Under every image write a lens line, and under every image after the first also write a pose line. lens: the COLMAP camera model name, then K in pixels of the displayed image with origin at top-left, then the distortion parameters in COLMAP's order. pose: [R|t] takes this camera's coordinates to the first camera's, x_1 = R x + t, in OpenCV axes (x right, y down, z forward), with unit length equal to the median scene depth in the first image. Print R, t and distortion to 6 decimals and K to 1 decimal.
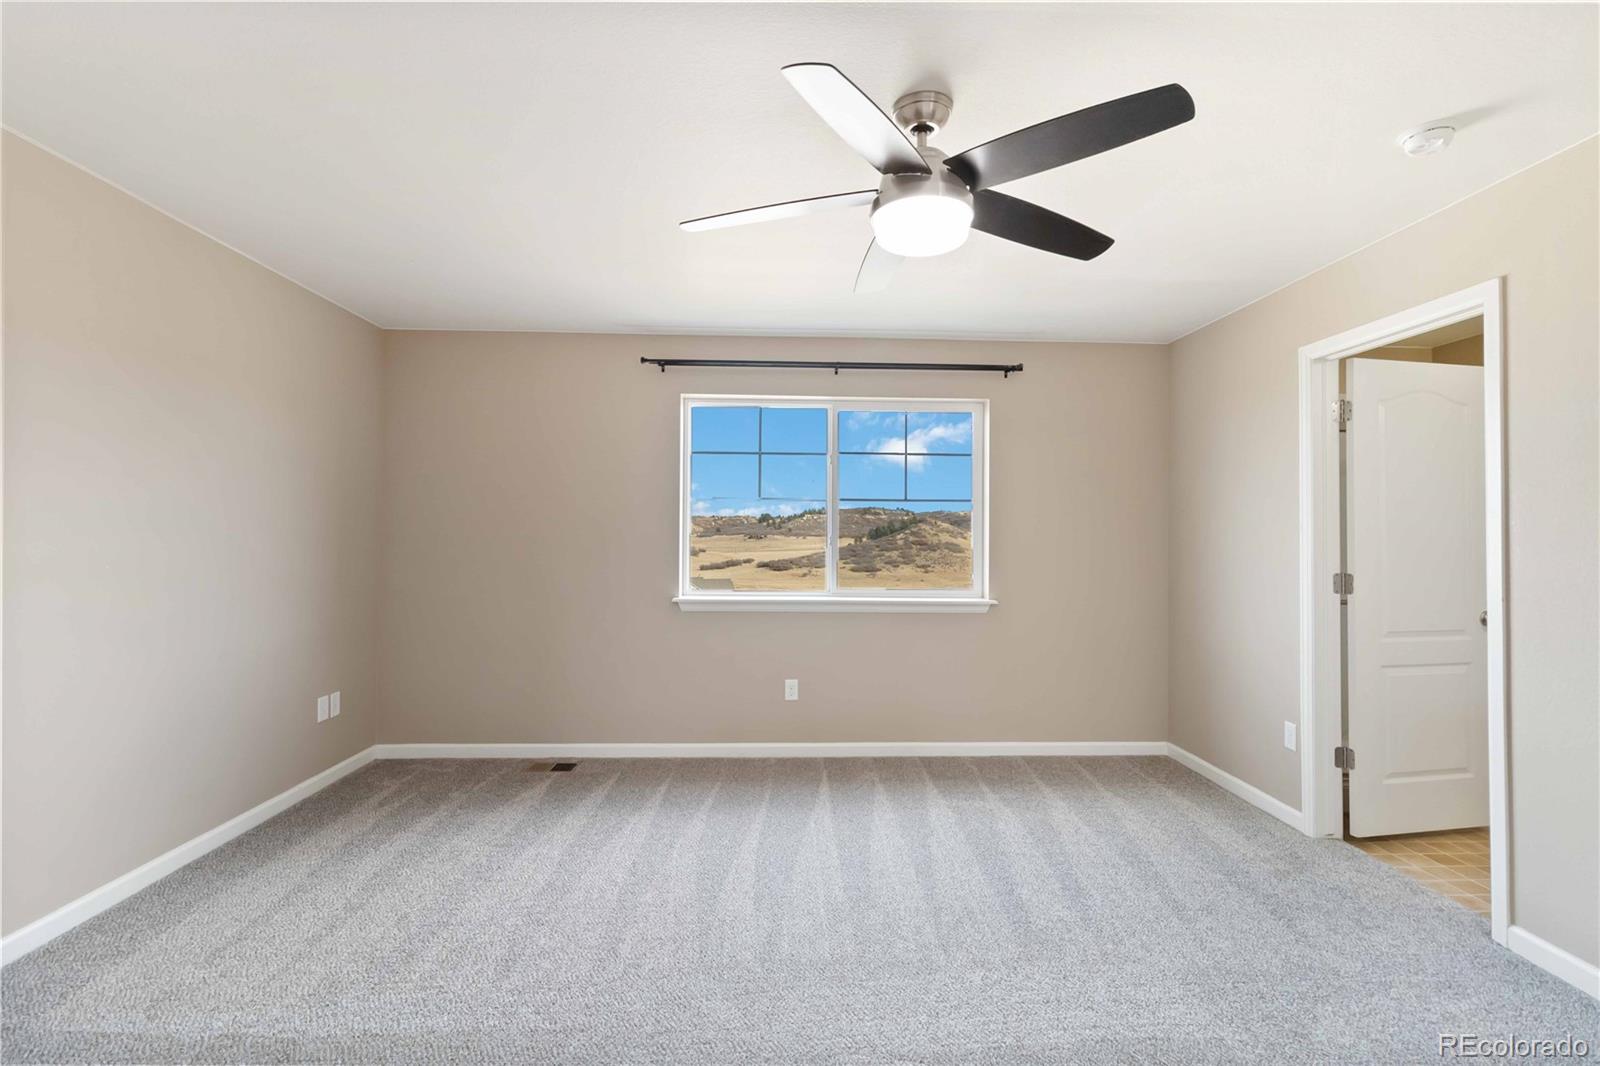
lens RADIAL K [[742.2, 0, 800.9], [0, 742.2, 527.3], [0, 0, 1]] dist [0.003482, 0.000906]
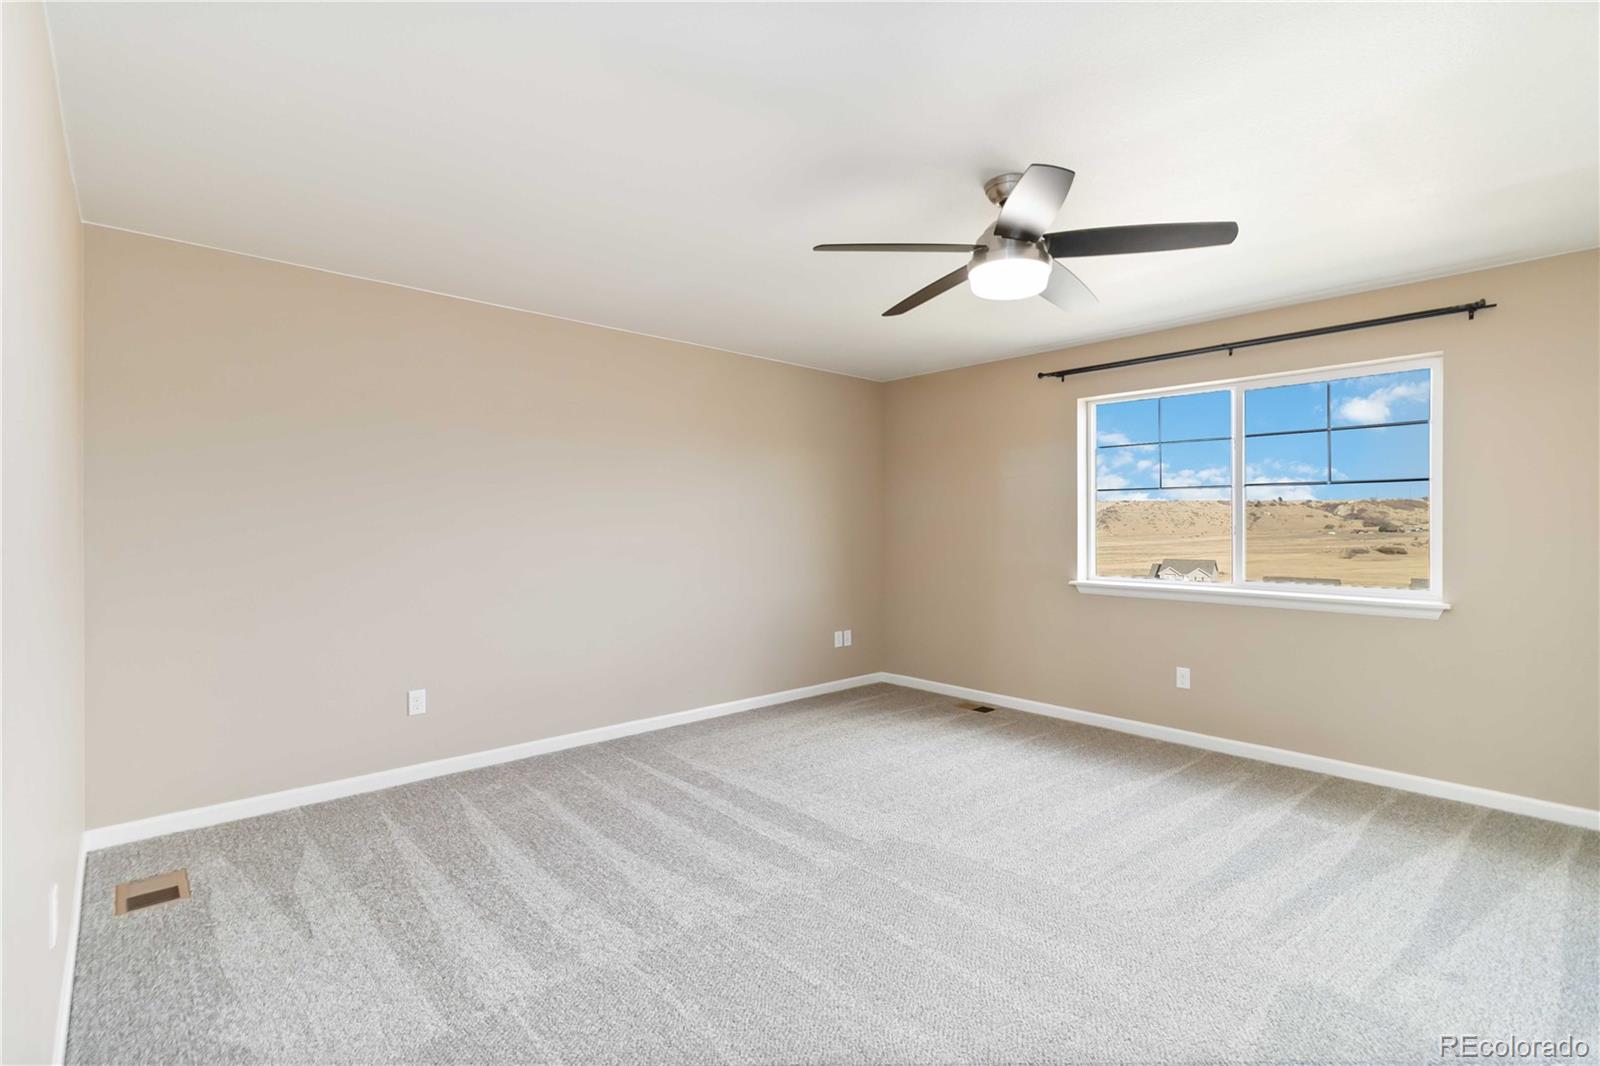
lens RADIAL K [[742.2, 0, 797.7], [0, 742.2, 531.2], [0, 0, 1]] dist [0.003482, 0.000906]
pose [[0.640755, -0.001761, -0.767743, 0.428356], [0.013679, 0.999865, 0.009123, 0.003689], [0.767624, -0.016347, 0.640692, -0.043995]]
